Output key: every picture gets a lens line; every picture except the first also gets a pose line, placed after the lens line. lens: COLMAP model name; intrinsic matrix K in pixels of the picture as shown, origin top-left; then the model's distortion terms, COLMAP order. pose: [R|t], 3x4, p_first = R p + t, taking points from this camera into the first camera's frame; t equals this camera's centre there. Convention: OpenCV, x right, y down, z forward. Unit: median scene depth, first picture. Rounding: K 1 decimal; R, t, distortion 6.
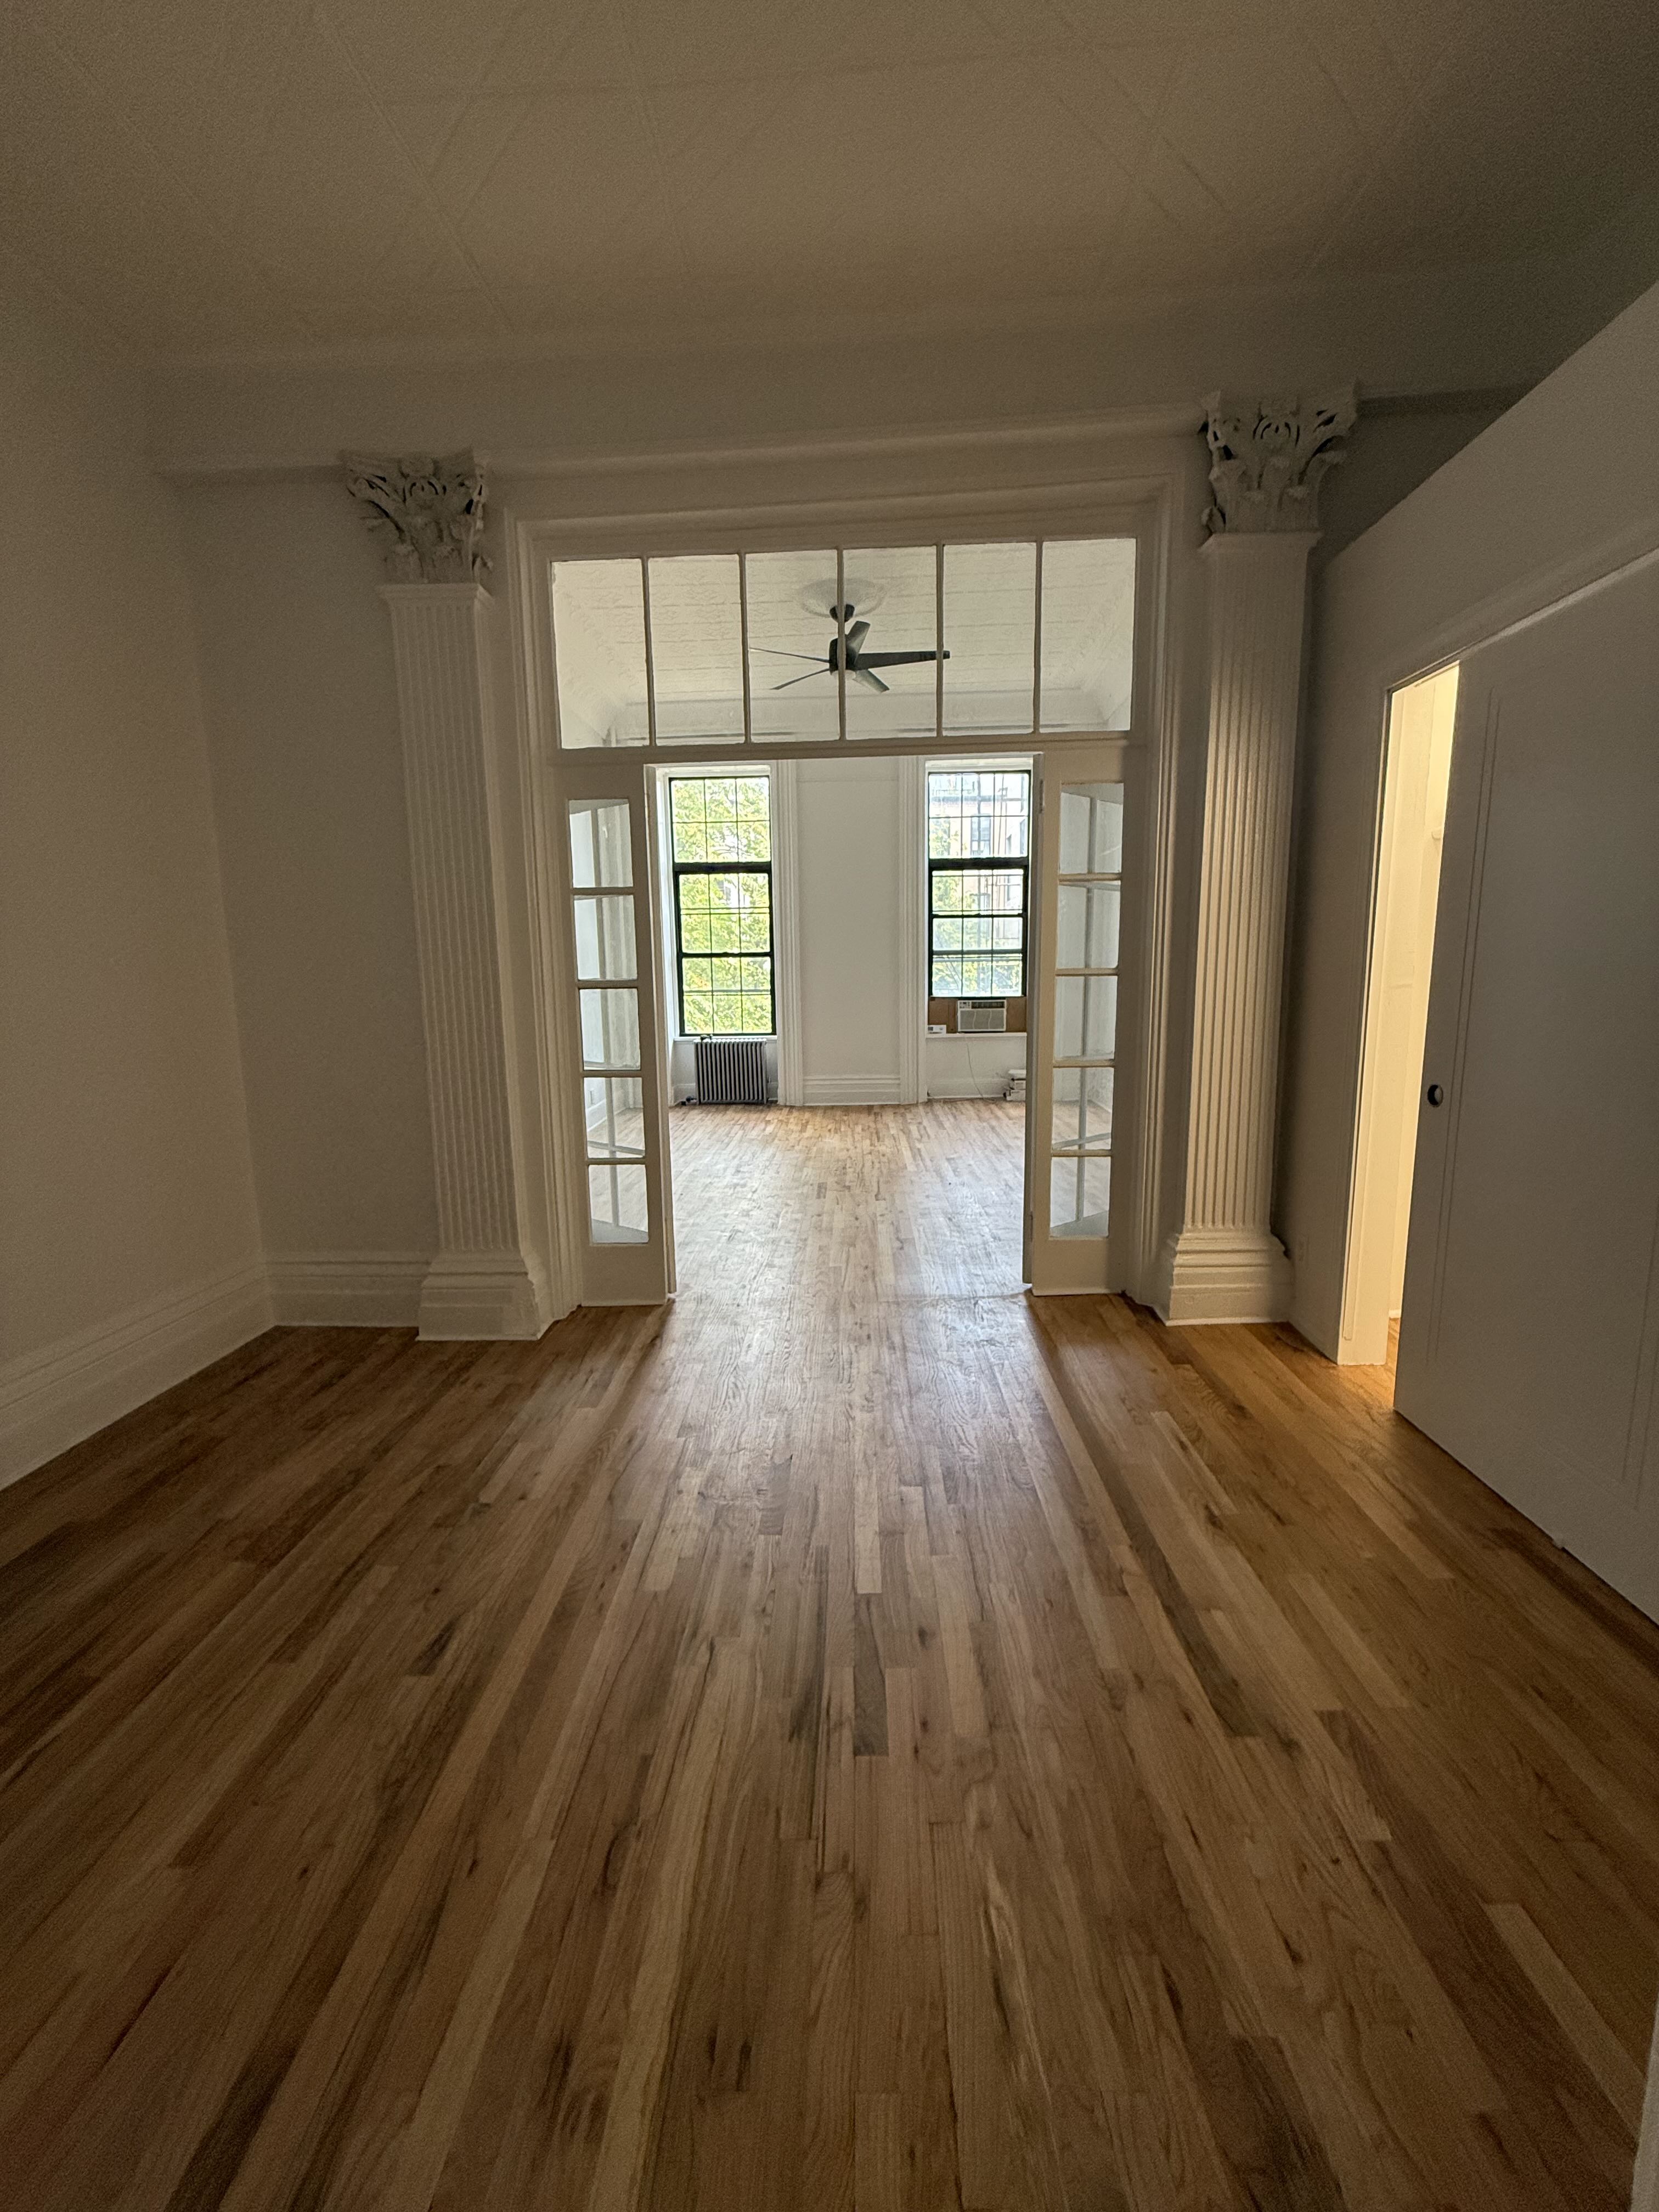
lens RADIAL K [[883.9, 0, 822.9], [0, 883.9, 1106.5], [0, 0, 1]] dist [-0.002297, 0.000900]
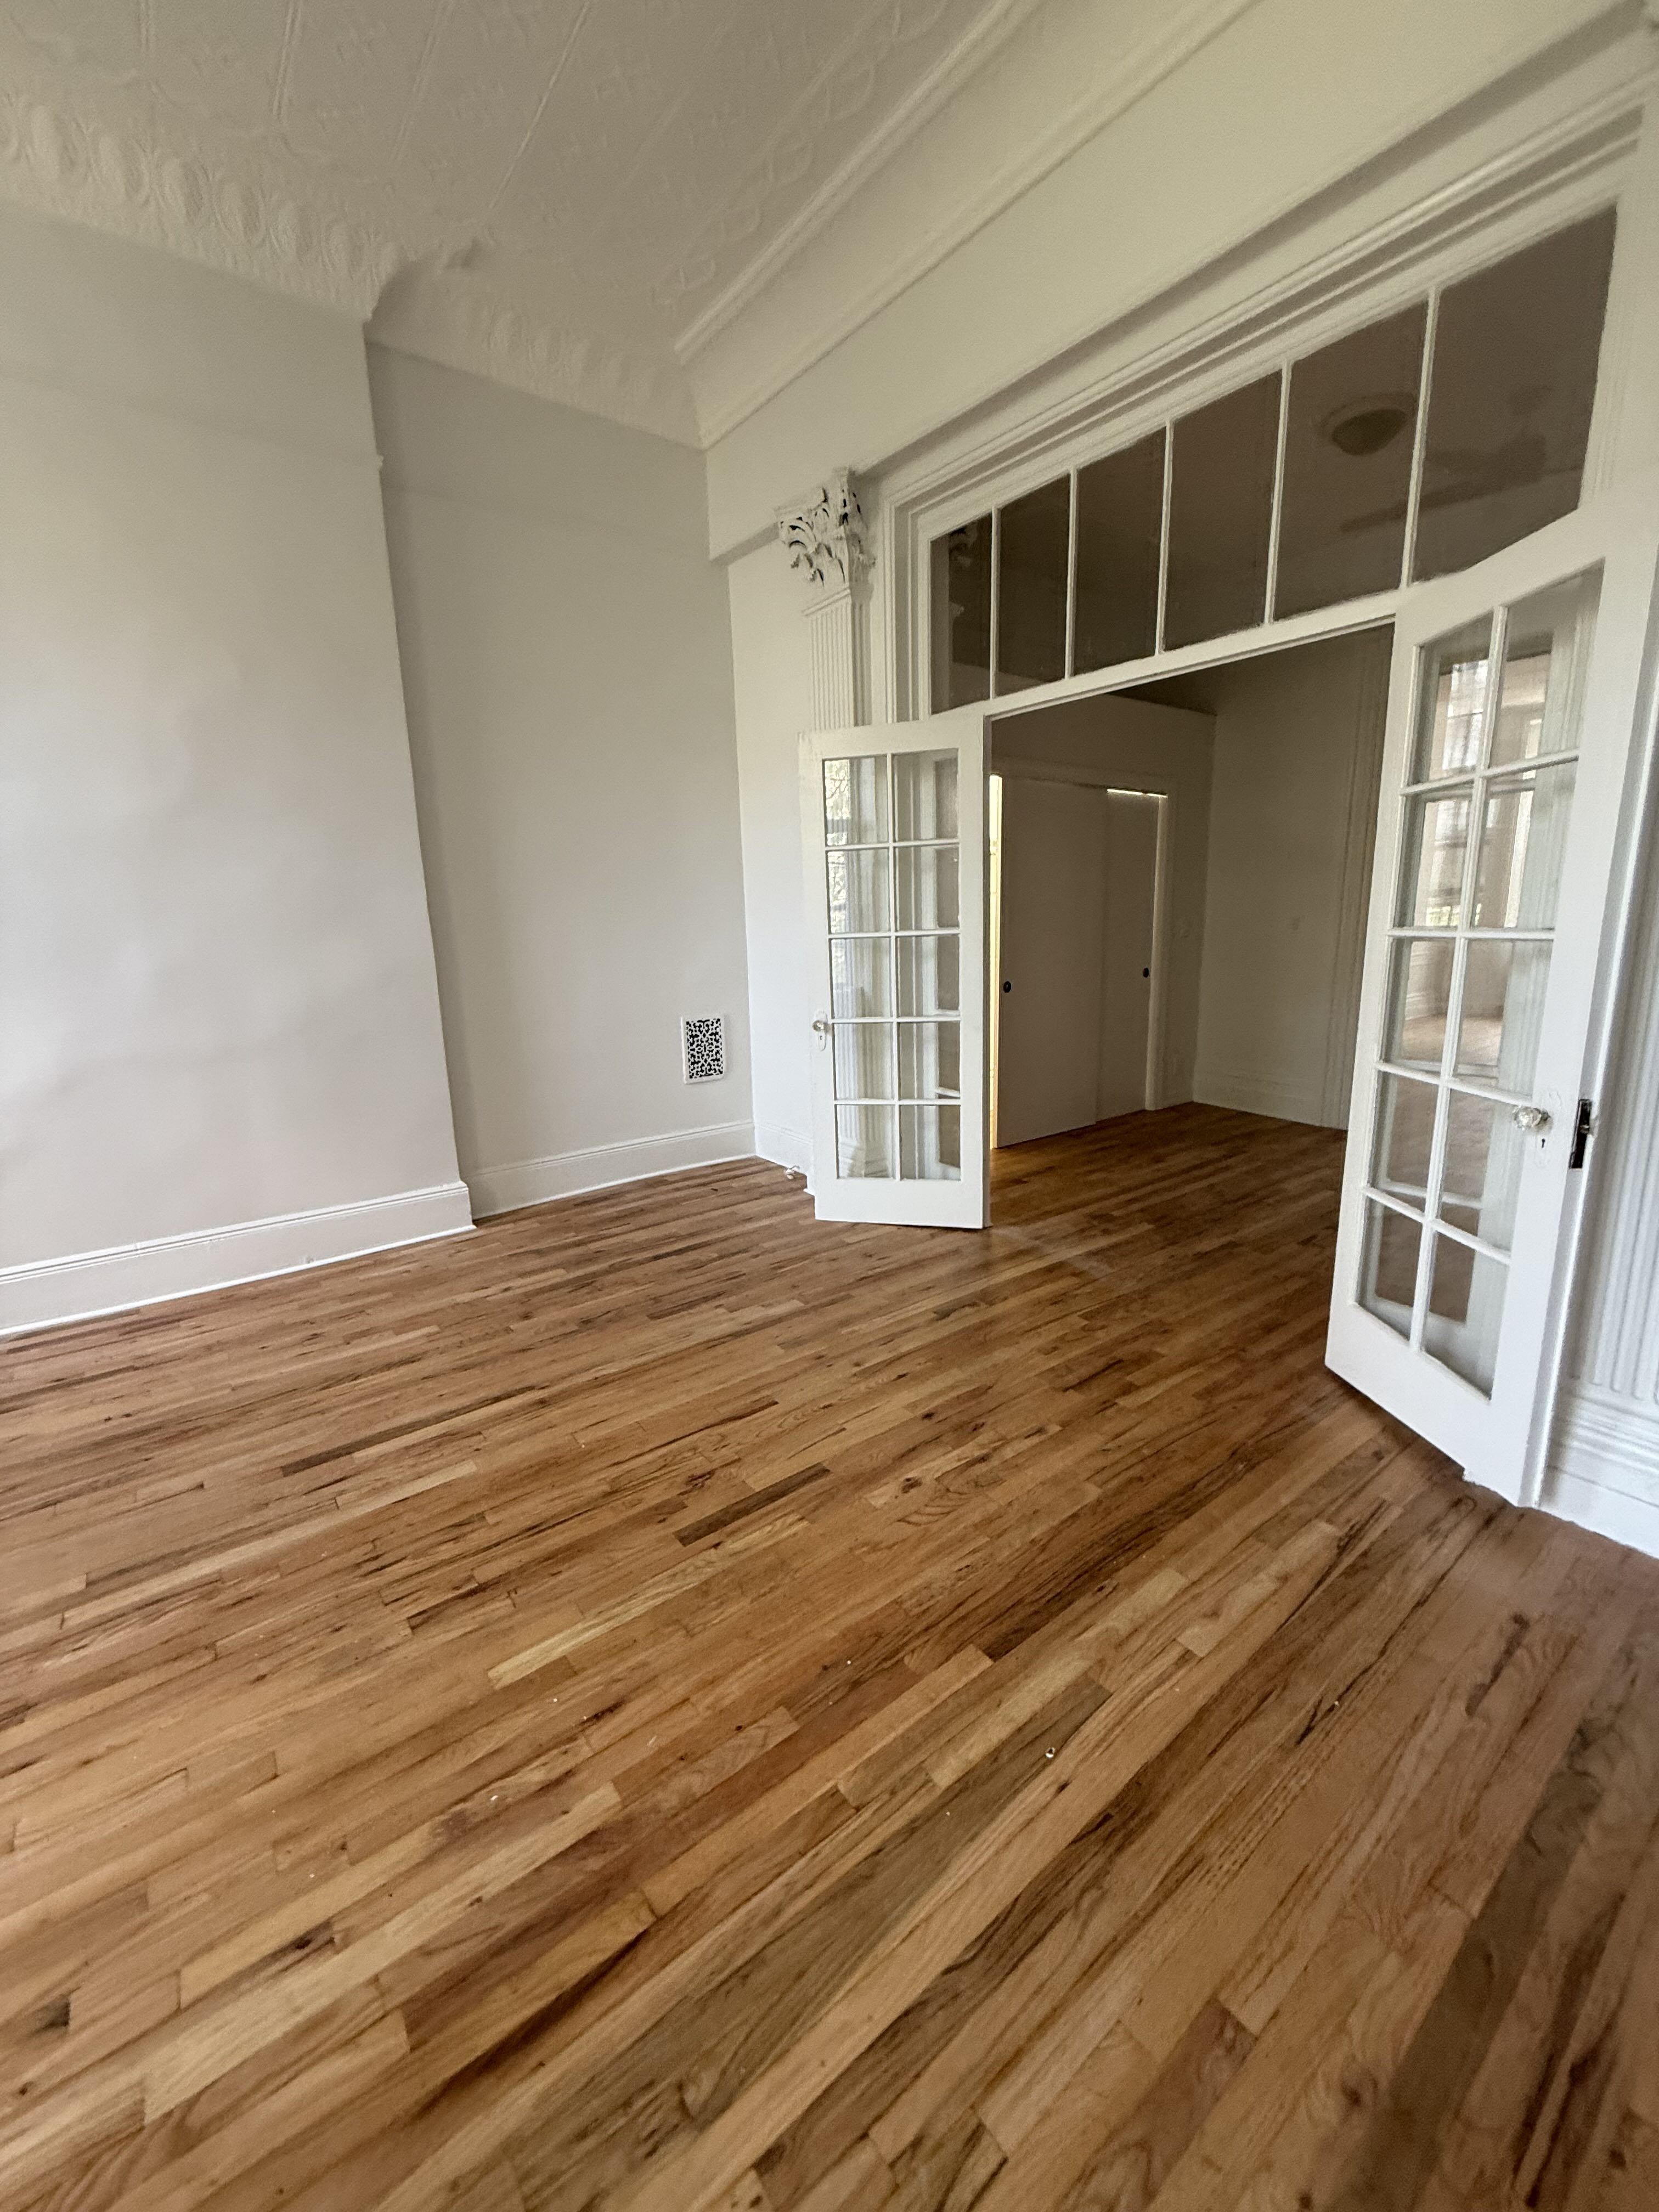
lens RADIAL K [[883.9, 0, 833.8], [0, 883.9, 1101.7], [0, 0, 1]] dist [-0.002297, 0.000900]
pose [[-0.635580, -0.124015, 0.762010, -0.198958], [0.151176, 0.947914, 0.280364, -0.118803], [-0.757089, 0.293391, -0.583727, 0.765018]]
